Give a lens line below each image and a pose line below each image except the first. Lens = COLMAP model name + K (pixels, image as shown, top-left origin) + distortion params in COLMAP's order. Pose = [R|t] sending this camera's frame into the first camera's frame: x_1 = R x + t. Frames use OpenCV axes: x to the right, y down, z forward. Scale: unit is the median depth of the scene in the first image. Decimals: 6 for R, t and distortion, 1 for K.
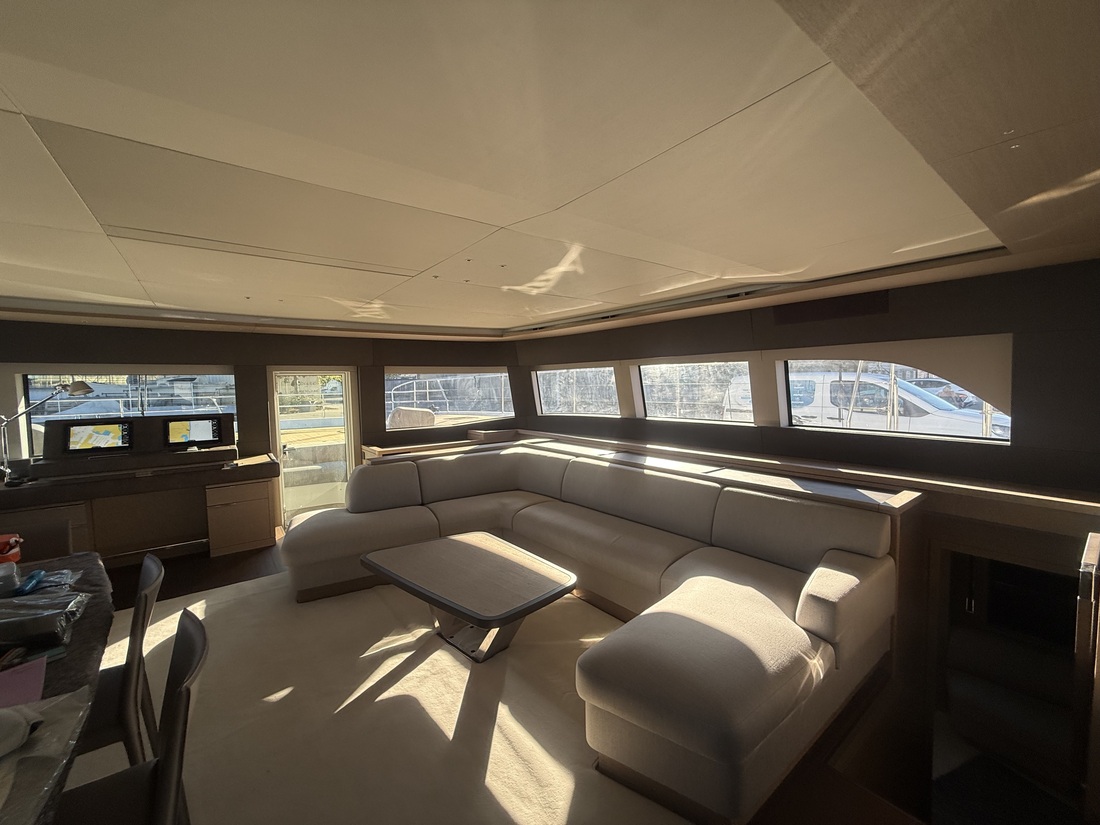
lens RADIAL K [[440.7, 0, 550.4], [0, 440.7, 443.6], [0, 0, 1]] dist [0.000377, -0.000008]
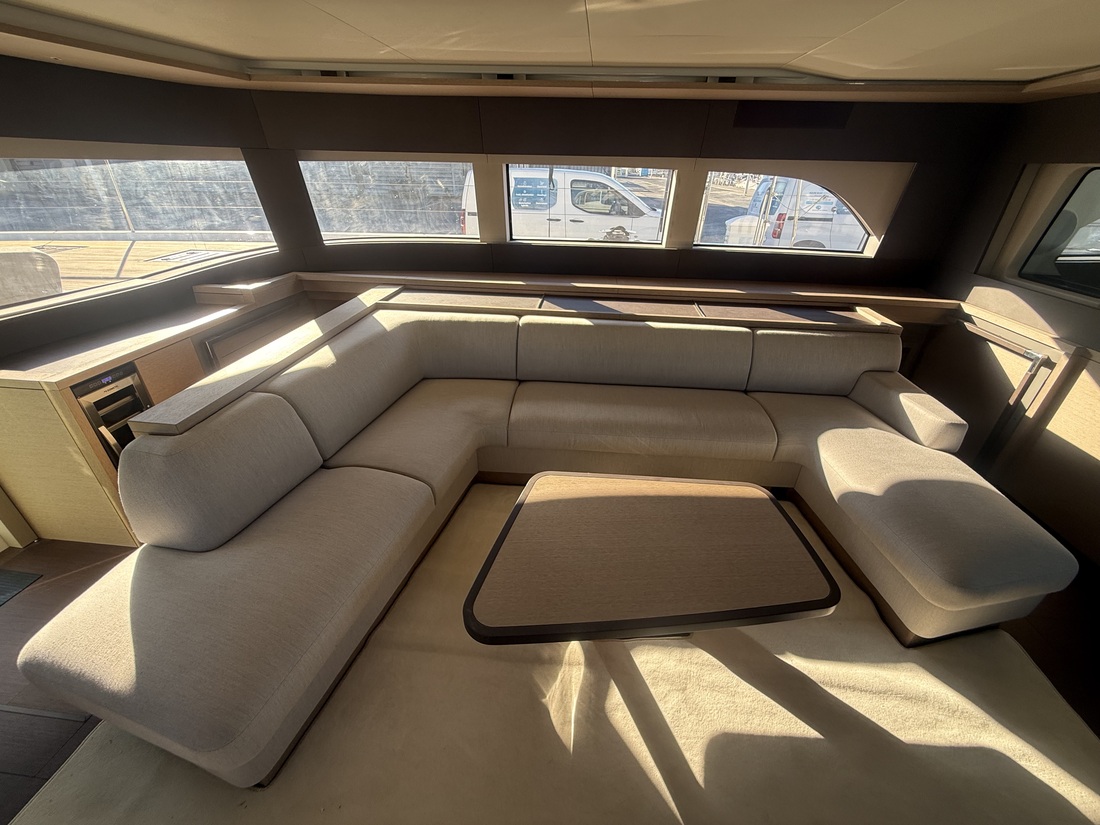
lens RADIAL K [[440.7, 0, 550.4], [0, 440.7, 443.6], [0, 0, 1]] dist [0.000377, -0.000008]
pose [[0.685410, -0.343276, 0.642164, -0.456507], [0.067681, 0.908119, 0.413206, -0.077276], [-0.725005, -0.239754, 0.645667, 0.508998]]
